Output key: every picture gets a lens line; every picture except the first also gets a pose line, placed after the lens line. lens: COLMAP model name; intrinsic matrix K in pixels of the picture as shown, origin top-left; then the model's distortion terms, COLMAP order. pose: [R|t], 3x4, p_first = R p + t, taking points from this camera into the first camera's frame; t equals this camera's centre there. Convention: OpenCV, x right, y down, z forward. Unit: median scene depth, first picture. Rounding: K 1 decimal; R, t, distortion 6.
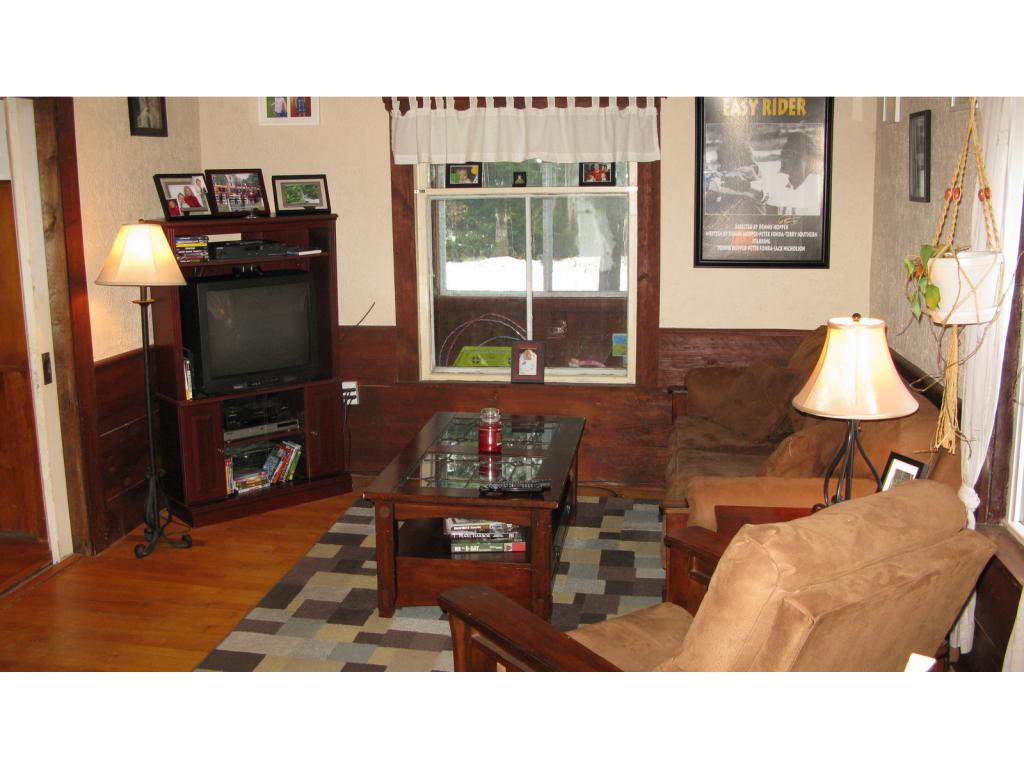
lens RADIAL K [[1042.2, 0, 512.0], [0, 1042.2, 384.0], [0, 0, 1]] dist [-0.223670, 0.272916]
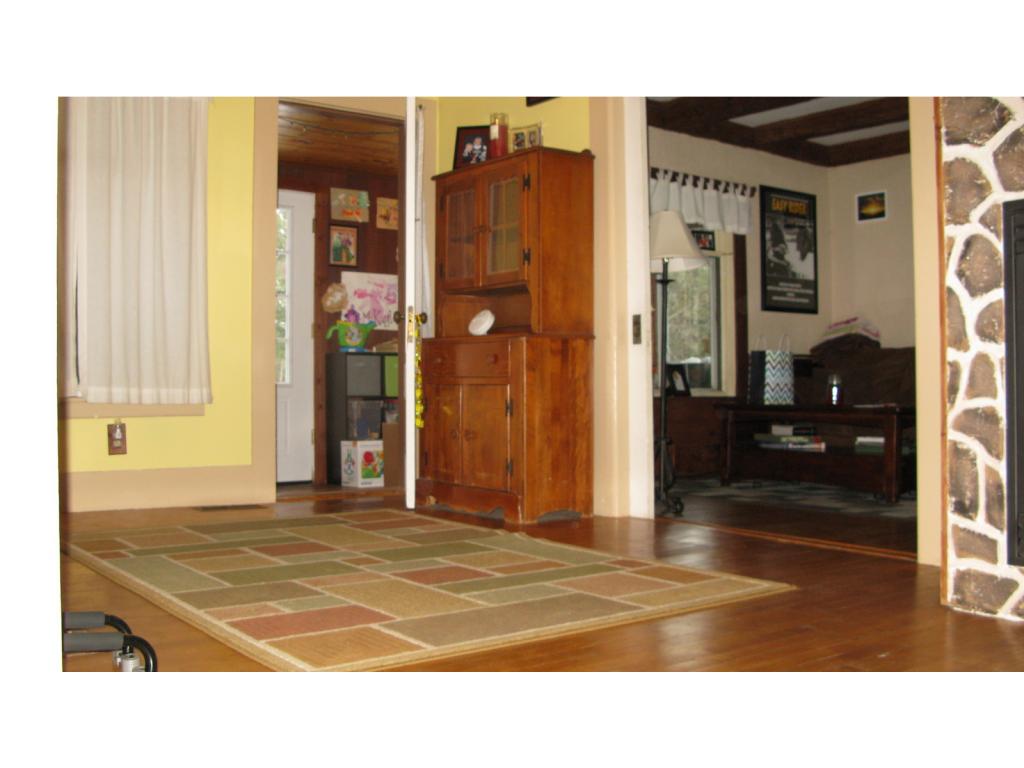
lens RADIAL K [[1042.2, 0, 512.0], [0, 1042.2, 384.0], [0, 0, 1]] dist [-0.223670, 0.272916]
pose [[0.694060, 0.009825, 0.719850, -1.122227], [0.137775, 0.979612, -0.146210, 0.151254], [-0.706610, 0.200656, 0.678556, 0.306790]]
